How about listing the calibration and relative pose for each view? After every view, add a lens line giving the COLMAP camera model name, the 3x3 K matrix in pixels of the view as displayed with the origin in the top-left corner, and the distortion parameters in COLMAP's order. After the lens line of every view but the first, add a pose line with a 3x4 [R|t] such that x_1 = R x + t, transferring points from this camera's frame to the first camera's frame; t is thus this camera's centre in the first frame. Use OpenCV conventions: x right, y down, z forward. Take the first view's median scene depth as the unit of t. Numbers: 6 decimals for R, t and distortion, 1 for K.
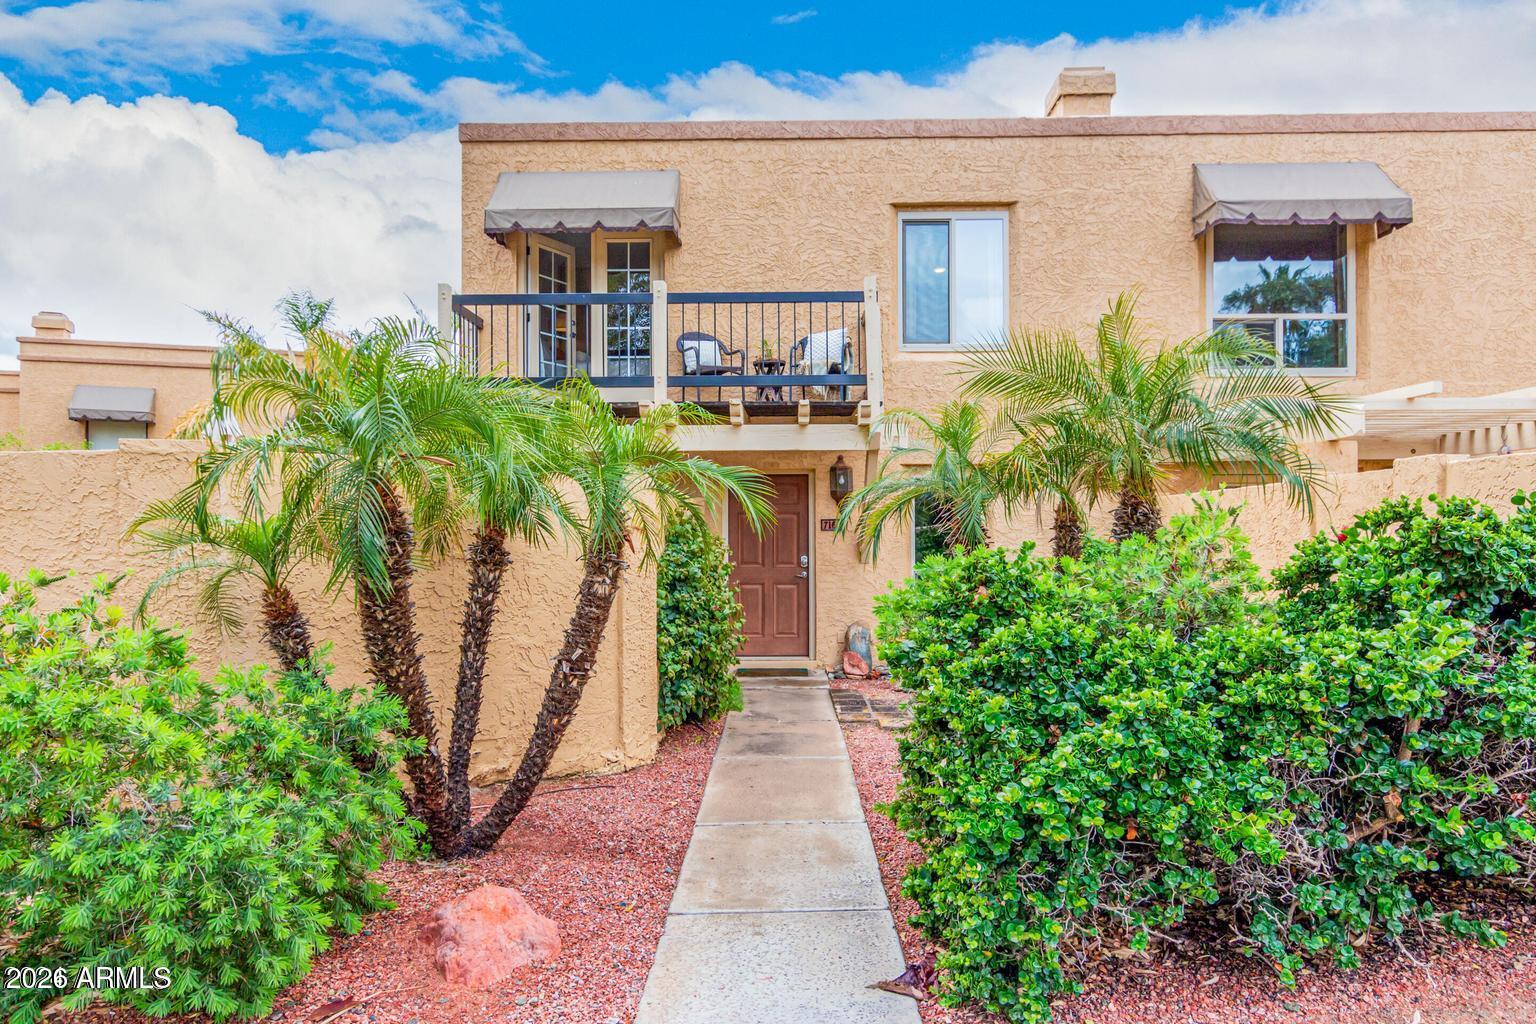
lens RADIAL K [[997.2, 0, 768.9], [0, 997.2, 516.6], [0, 0, 1]] dist [-0.002905, -0.000158]
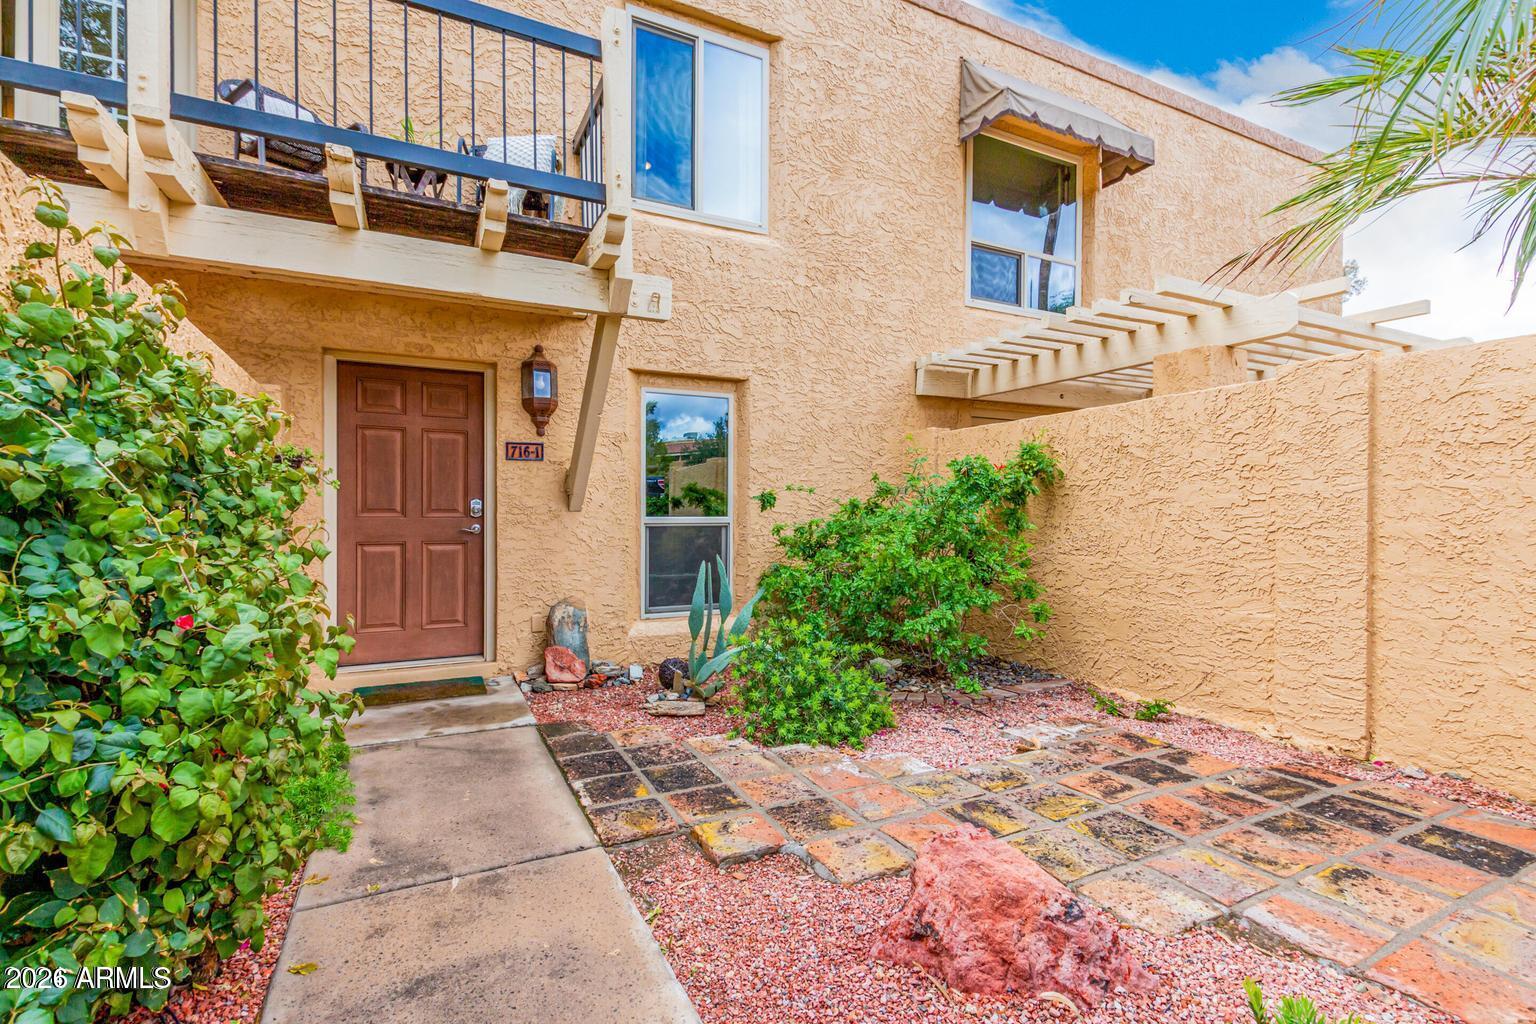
lens RADIAL K [[700.4, 0, 771.7], [0, 700.4, 516.7], [0, 0, 1]] dist [0.001478, 0.000076]
pose [[0.884582, 0.003745, 0.466370, -0.006544], [-0.013780, 0.999741, 0.018108, 0.041444], [-0.466182, -0.022445, 0.884404, 0.534523]]
